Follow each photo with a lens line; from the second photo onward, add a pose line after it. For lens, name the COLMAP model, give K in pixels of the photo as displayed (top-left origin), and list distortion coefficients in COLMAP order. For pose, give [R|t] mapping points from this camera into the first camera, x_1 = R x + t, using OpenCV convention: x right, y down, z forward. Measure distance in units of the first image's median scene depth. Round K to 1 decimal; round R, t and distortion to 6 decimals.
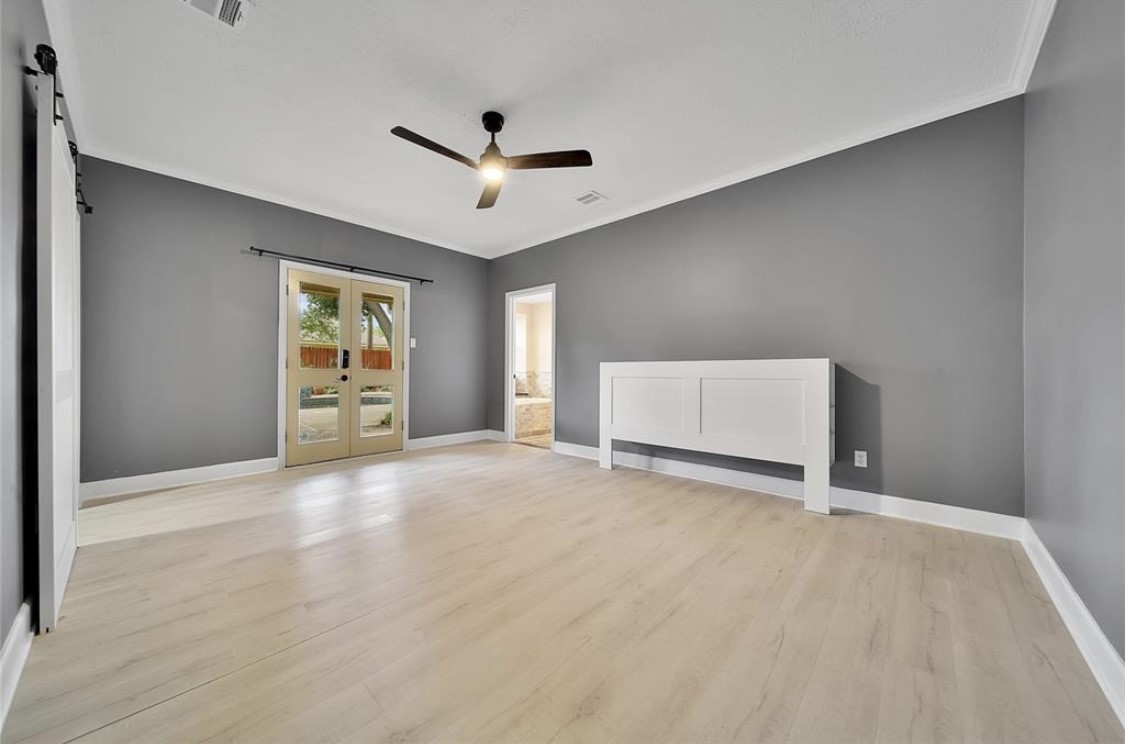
lens RADIAL K [[396.3, 0, 565.4], [0, 396.3, 367.0], [0, 0, 1]] dist [-0.000686, -0.000179]
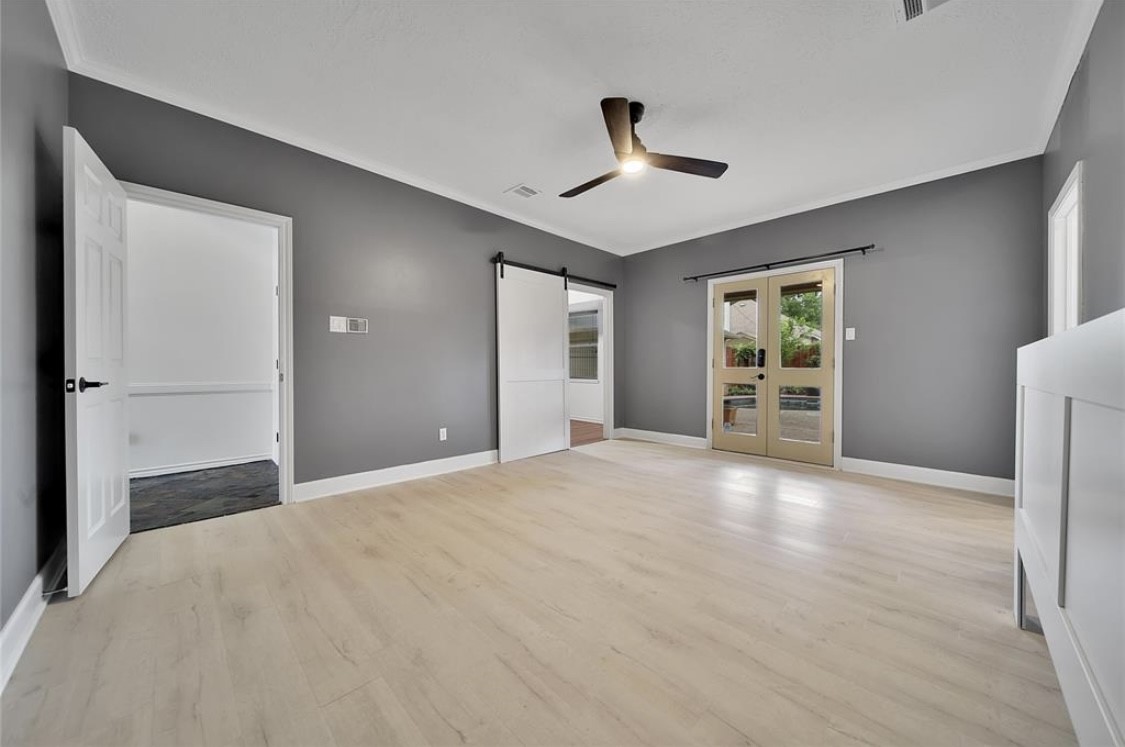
lens RADIAL K [[392.0, 0, 546.1], [0, 392.0, 369.6], [0, 0, 1]] dist [0.000153, 0.000000]
pose [[-0.073879, 0.001429, -0.997266, 0.535909], [0.006698, 0.999977, 0.000936, 0.005454], [0.997245, -0.006611, -0.073887, 0.579584]]
